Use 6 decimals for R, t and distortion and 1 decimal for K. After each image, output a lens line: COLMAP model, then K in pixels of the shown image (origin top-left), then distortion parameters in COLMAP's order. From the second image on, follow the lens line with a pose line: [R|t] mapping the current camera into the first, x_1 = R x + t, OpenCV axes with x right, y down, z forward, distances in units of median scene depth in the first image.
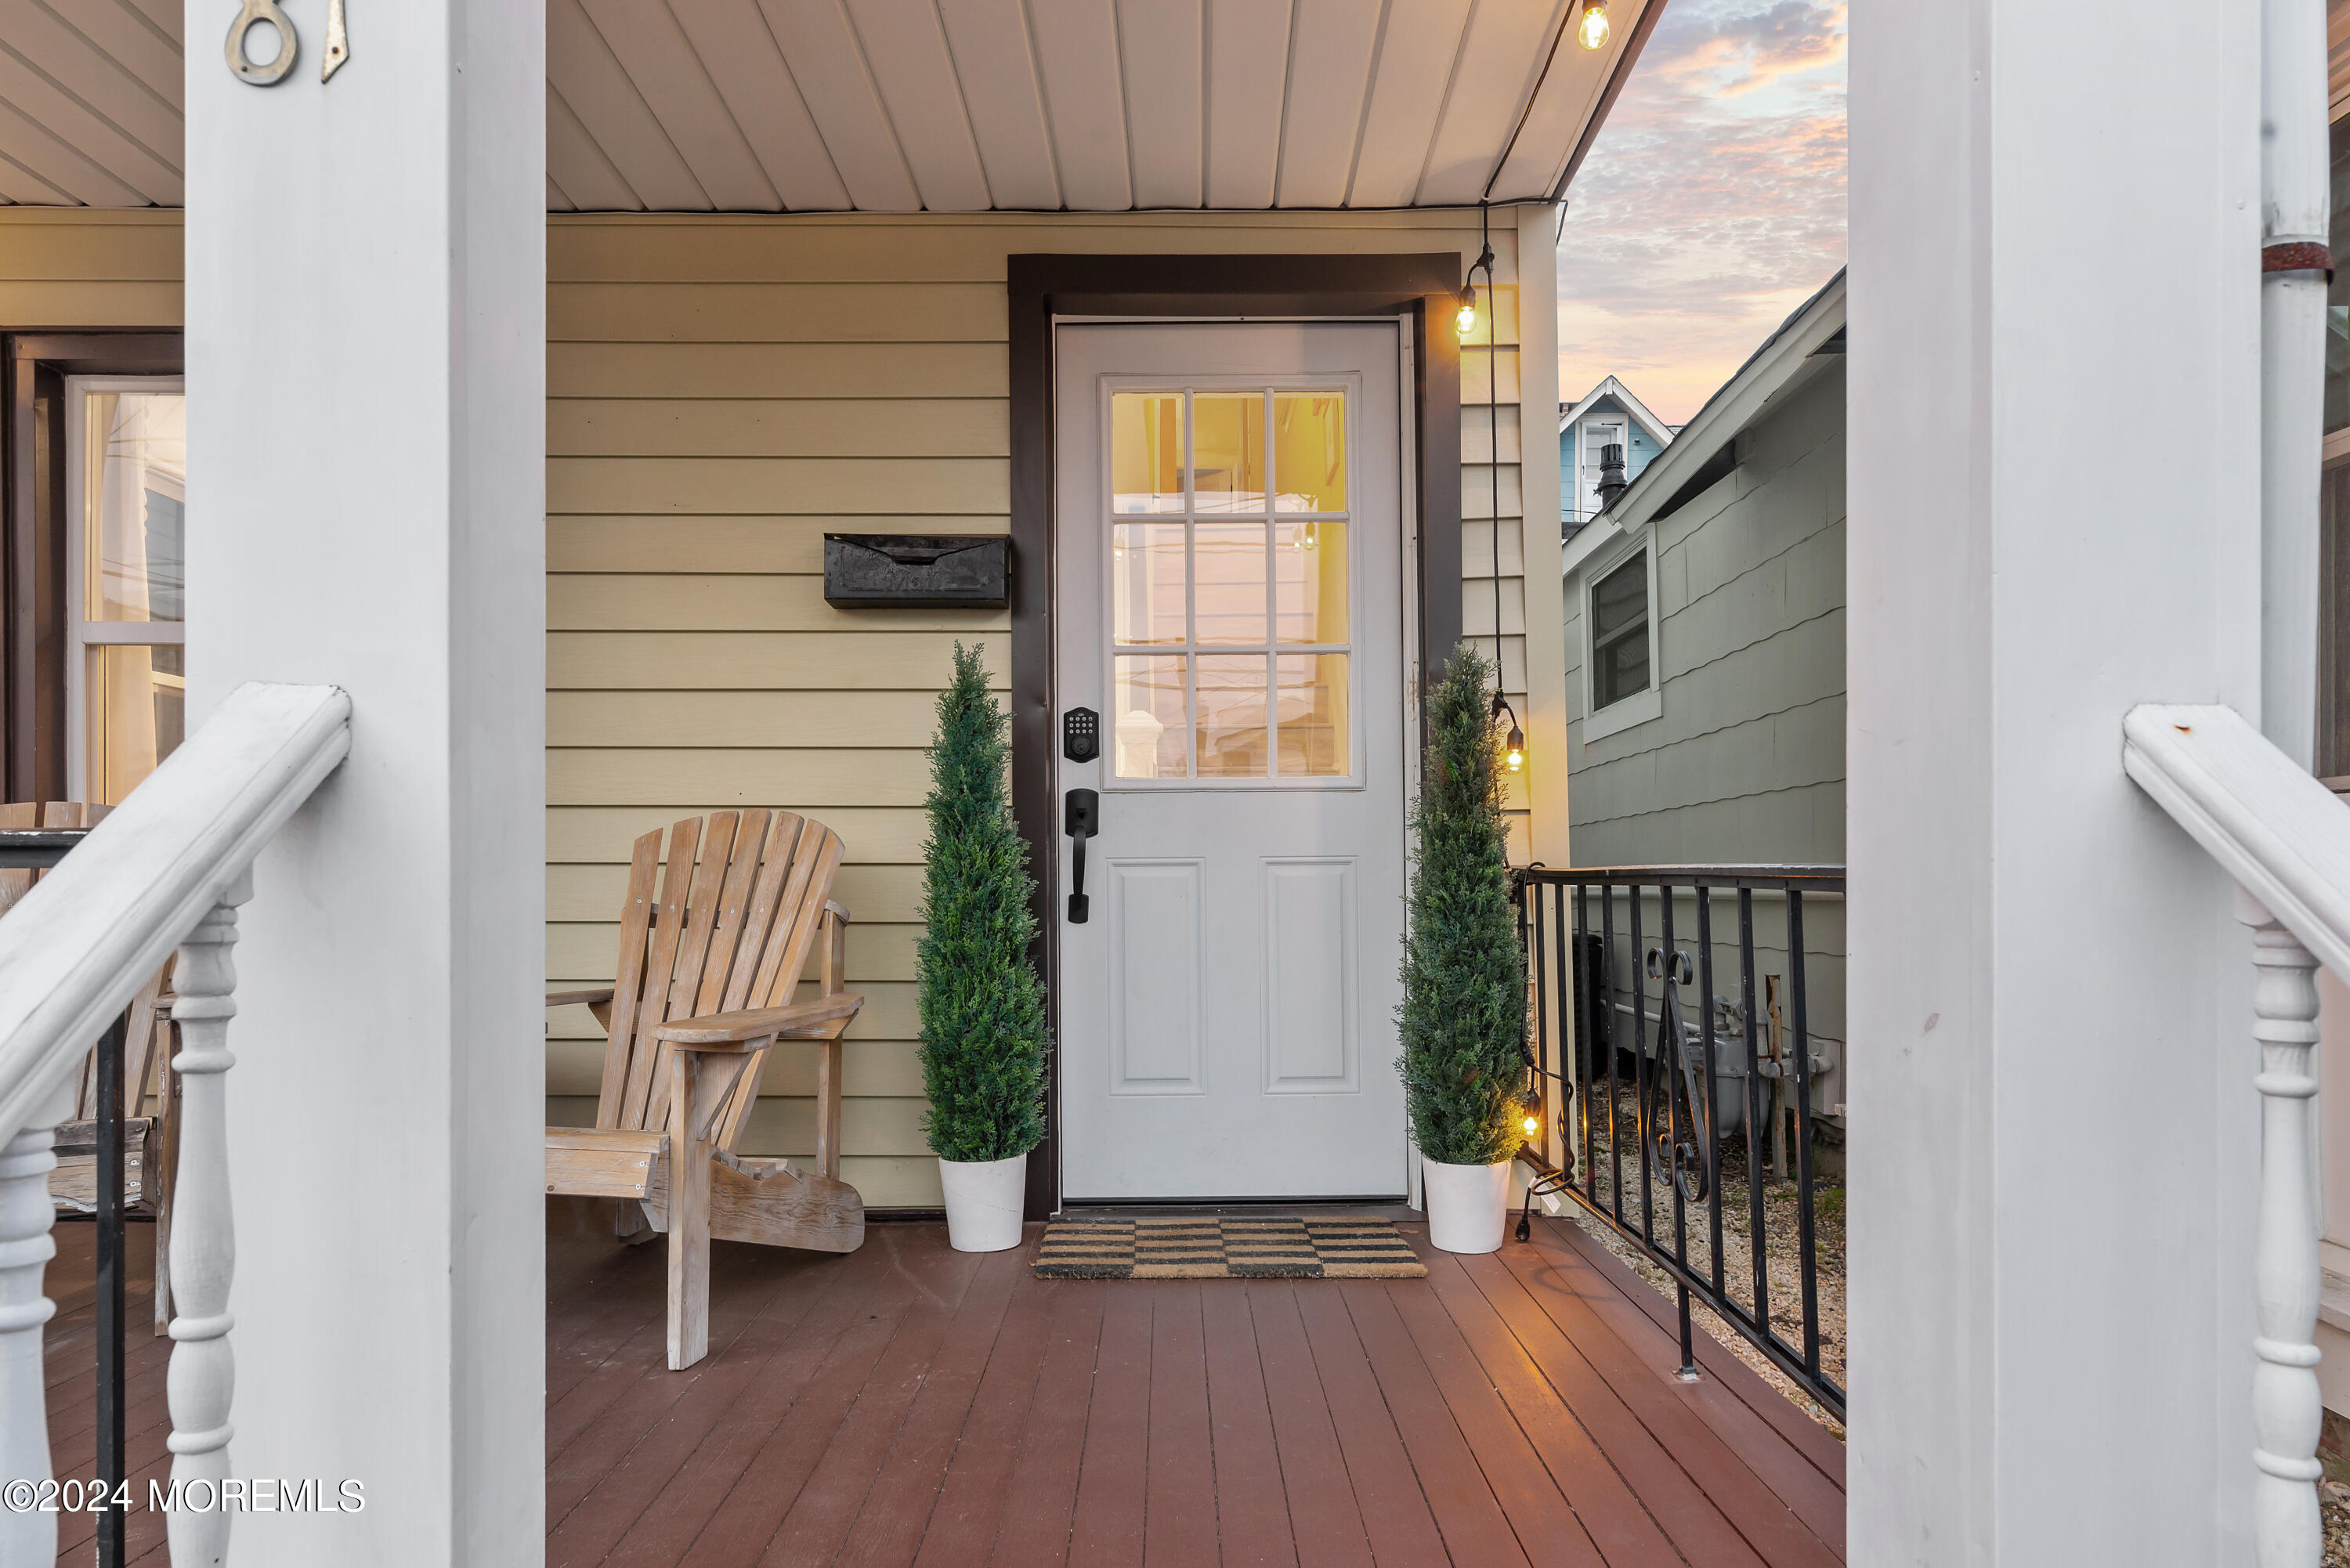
lens RADIAL K [[1419.7, 0, 1175.0], [0, 1419.7, 784.0], [0, 0, 1]] dist [0.005460, 0.001232]
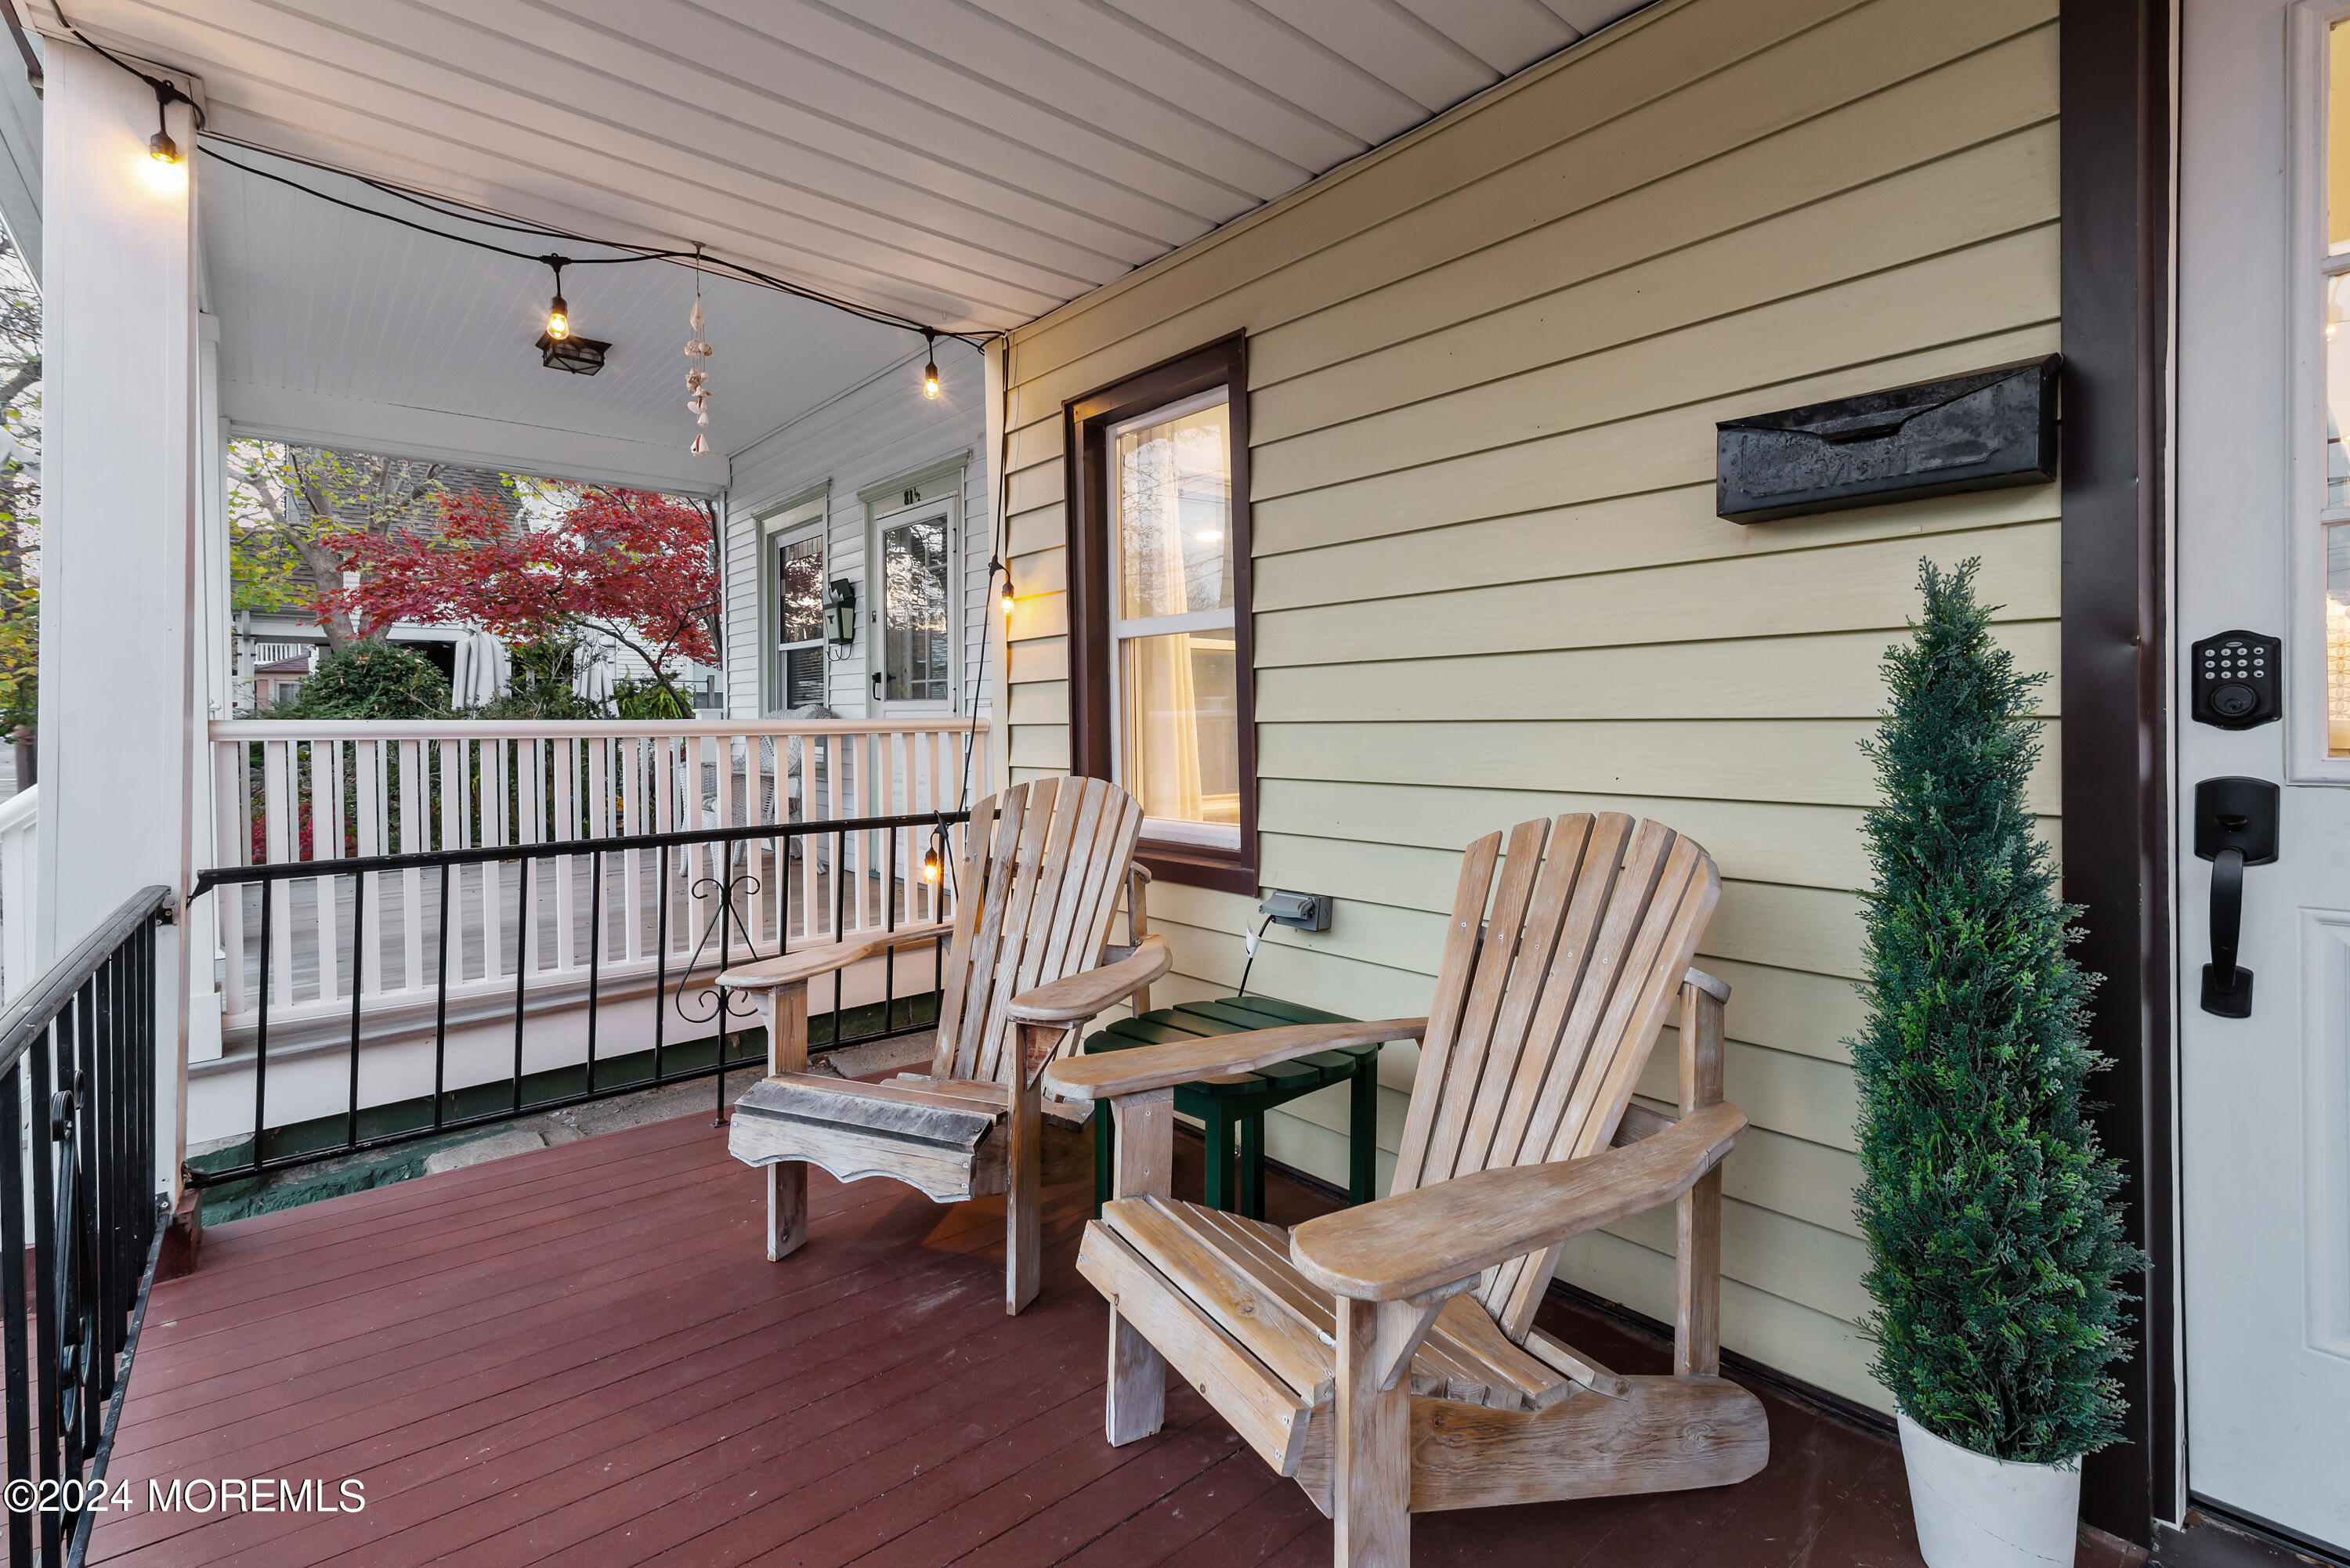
lens RADIAL K [[1068.8, 0, 1164.9], [0, 1068.8, 738.0], [0, 0, 1]] dist [0.014567, 0.000617]
pose [[0.637502, 0.008963, -0.770397, -0.005483], [0.058866, 0.996443, 0.060304, -0.067418], [0.768197, -0.083794, 0.634706, 0.429757]]
